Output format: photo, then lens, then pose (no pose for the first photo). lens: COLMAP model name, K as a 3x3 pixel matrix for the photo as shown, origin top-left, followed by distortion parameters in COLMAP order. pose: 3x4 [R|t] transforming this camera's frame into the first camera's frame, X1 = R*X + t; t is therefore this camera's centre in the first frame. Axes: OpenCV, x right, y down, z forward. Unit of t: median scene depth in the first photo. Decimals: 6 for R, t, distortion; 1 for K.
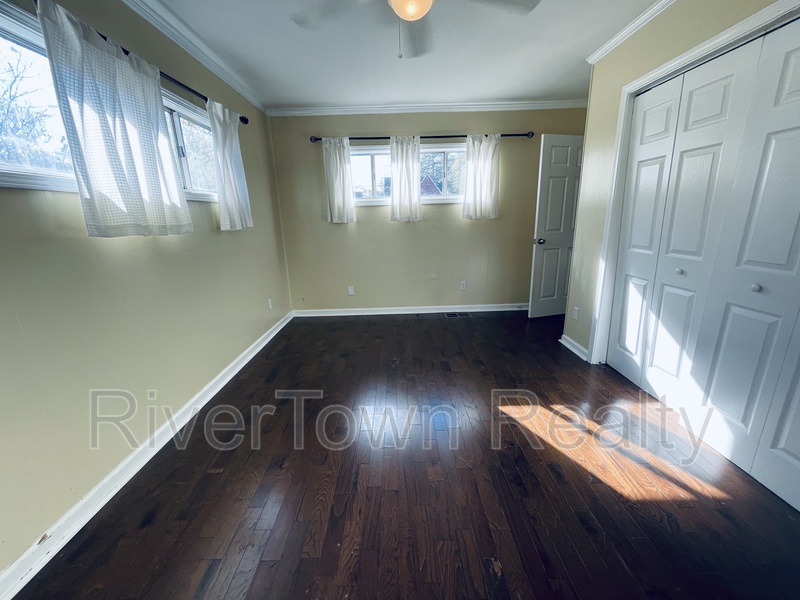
lens RADIAL K [[321.7, 0, 400.0], [0, 321.7, 300.0], [0, 0, 1]] dist [-0.002096, -0.000219]
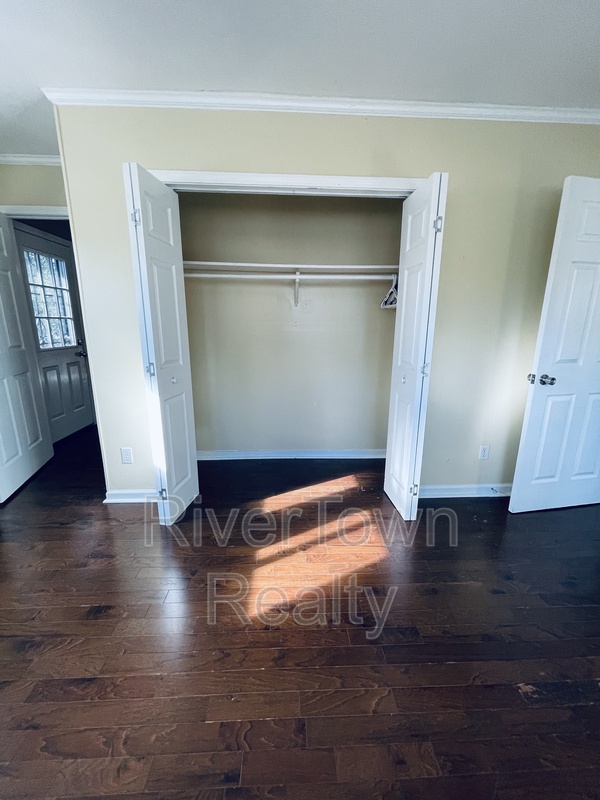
lens RADIAL K [[321.7, 0, 299.0], [0, 321.7, 398.2], [0, 0, 1]] dist [-0.002096, -0.000219]
pose [[-0.026588, -0.200933, 0.979244, -0.199152], [0.250211, 0.947071, 0.201125, -0.155604], [-0.967826, 0.250365, 0.025095, 0.641710]]
